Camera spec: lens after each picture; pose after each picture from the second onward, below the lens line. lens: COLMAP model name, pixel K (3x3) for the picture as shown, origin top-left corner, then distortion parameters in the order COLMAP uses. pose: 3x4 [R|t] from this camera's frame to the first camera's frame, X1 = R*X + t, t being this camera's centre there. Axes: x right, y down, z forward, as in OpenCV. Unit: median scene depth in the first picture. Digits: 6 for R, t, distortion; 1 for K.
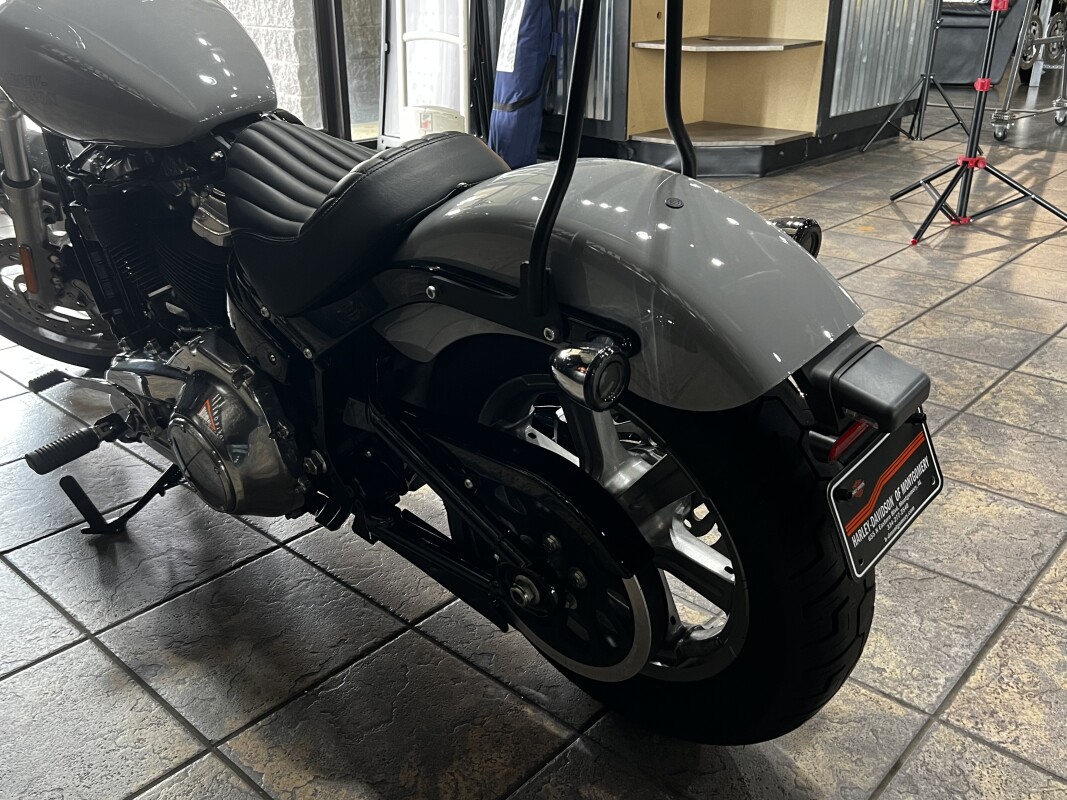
lens RADIAL K [[968.8, 0, 550.9], [0, 968.8, 400.4], [0, 0, 1]] dist [0.009855, 0.008183]
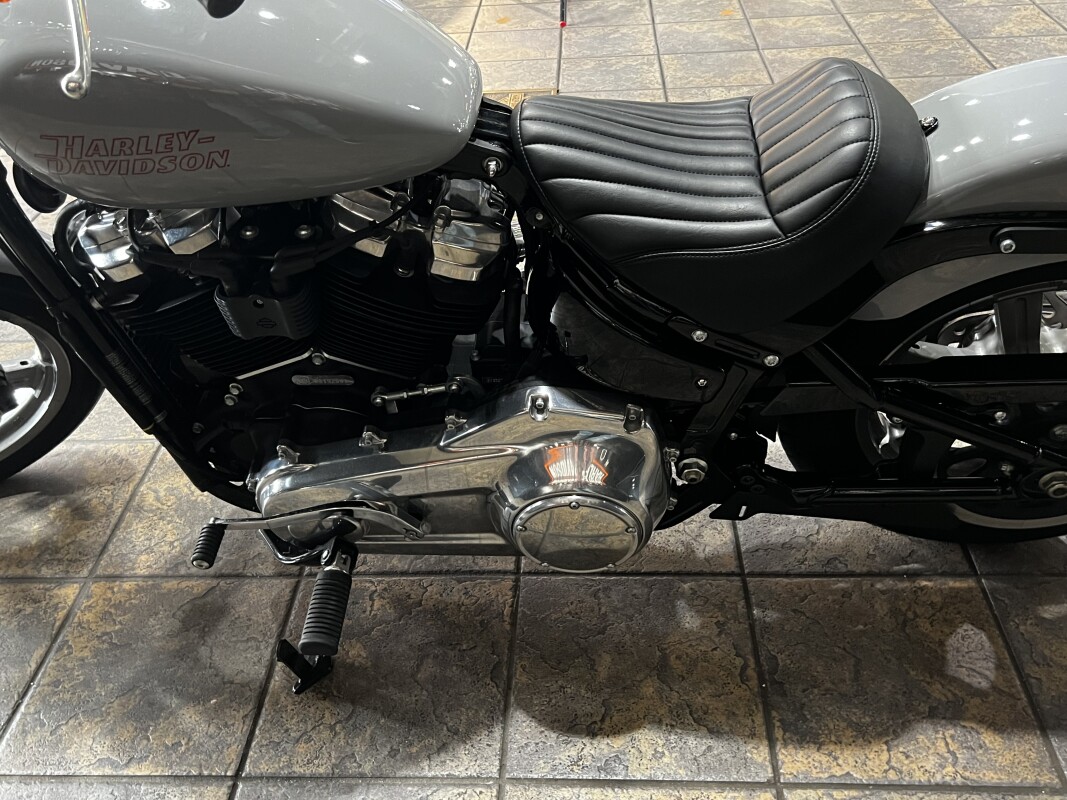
lens RADIAL K [[968.8, 0, 550.9], [0, 968.8, 400.4], [0, 0, 1]] dist [0.009855, 0.008183]
pose [[0.771476, -0.421245, 0.476841, -0.750649], [0.306751, 0.902844, 0.301291, -0.306125], [-0.557430, -0.086167, 0.825740, 0.350865]]
